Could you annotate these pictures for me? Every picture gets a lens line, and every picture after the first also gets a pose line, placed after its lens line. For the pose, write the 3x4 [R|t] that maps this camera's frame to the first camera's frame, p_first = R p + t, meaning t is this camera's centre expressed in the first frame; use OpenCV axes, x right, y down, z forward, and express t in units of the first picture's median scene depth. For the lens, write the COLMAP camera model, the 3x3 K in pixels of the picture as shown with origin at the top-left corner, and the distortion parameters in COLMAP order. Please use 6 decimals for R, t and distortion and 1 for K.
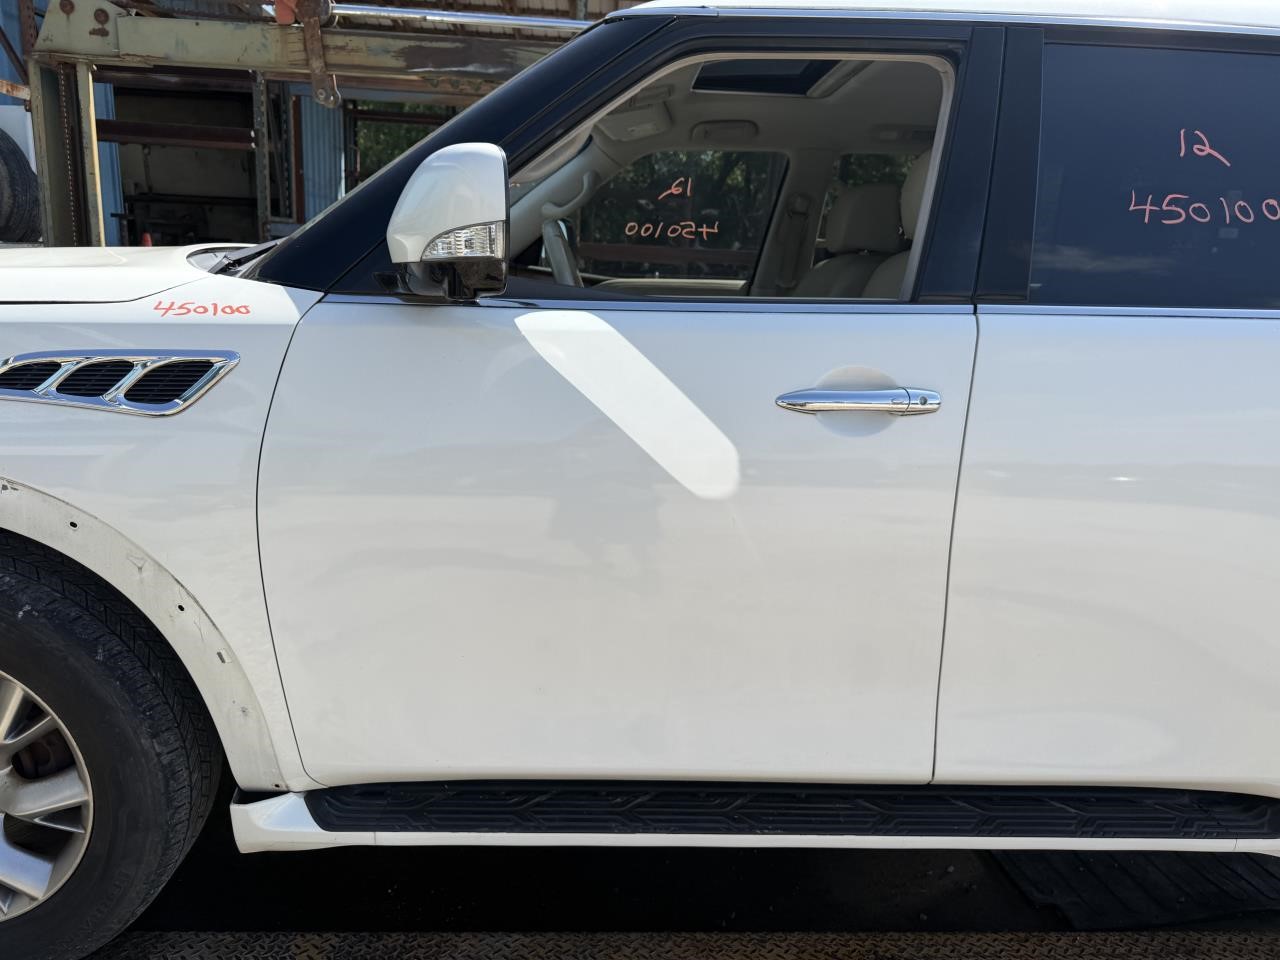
lens RADIAL K [[898.8, 0, 664.9], [0, 898.8, 505.3], [0, 0, 1]] dist [0.037608, -0.030709]
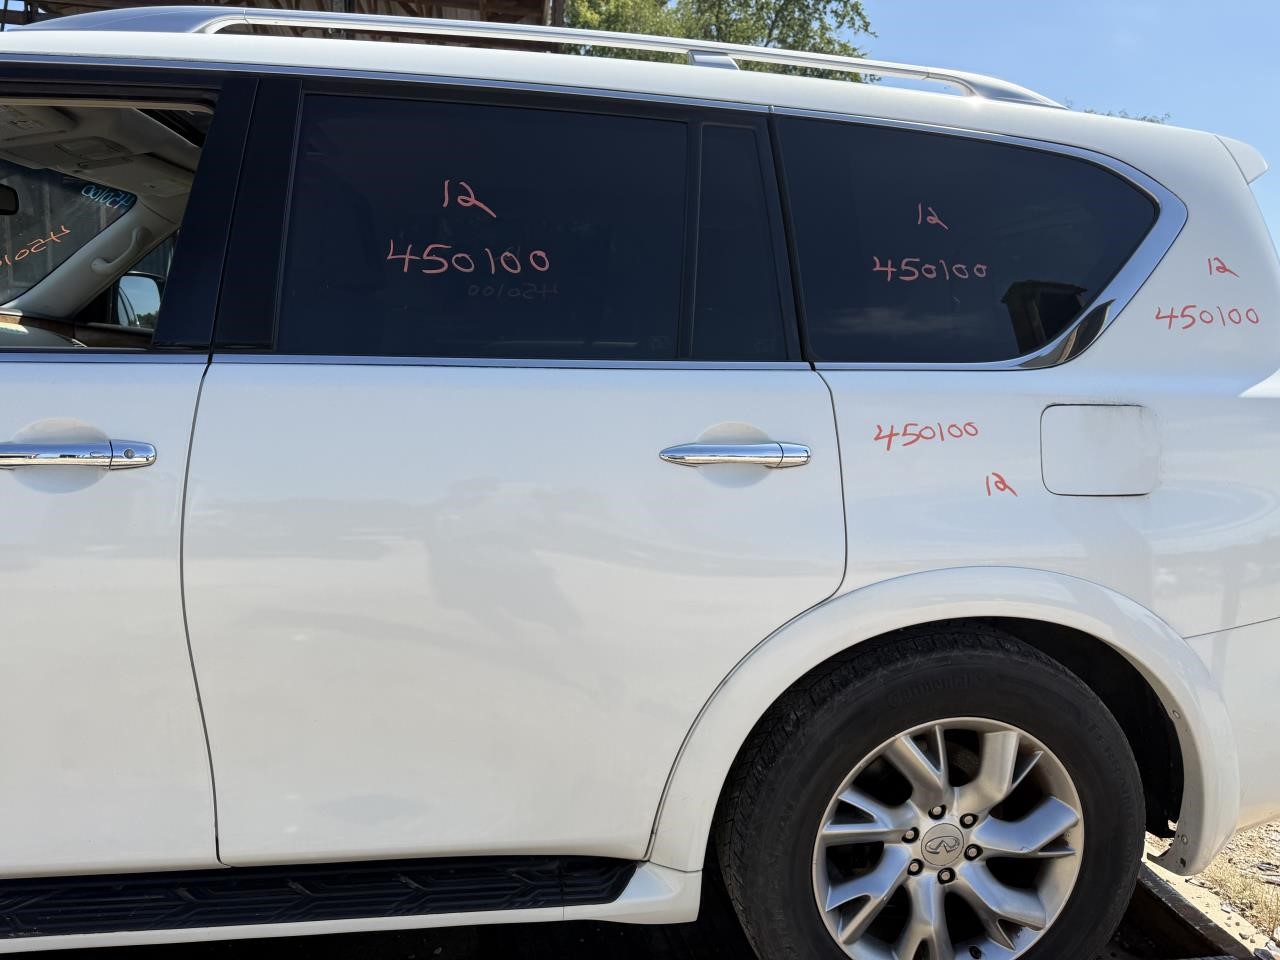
lens RADIAL K [[898.8, 0, 640.8], [0, 898.8, 491.7], [0, 0, 1]] dist [0.037608, -0.030709]
pose [[0.996617, -0.022404, 0.079075, 0.660773], [0.028528, 0.996609, -0.077181, 0.010047], [-0.077078, 0.079175, 0.993876, 0.019380]]
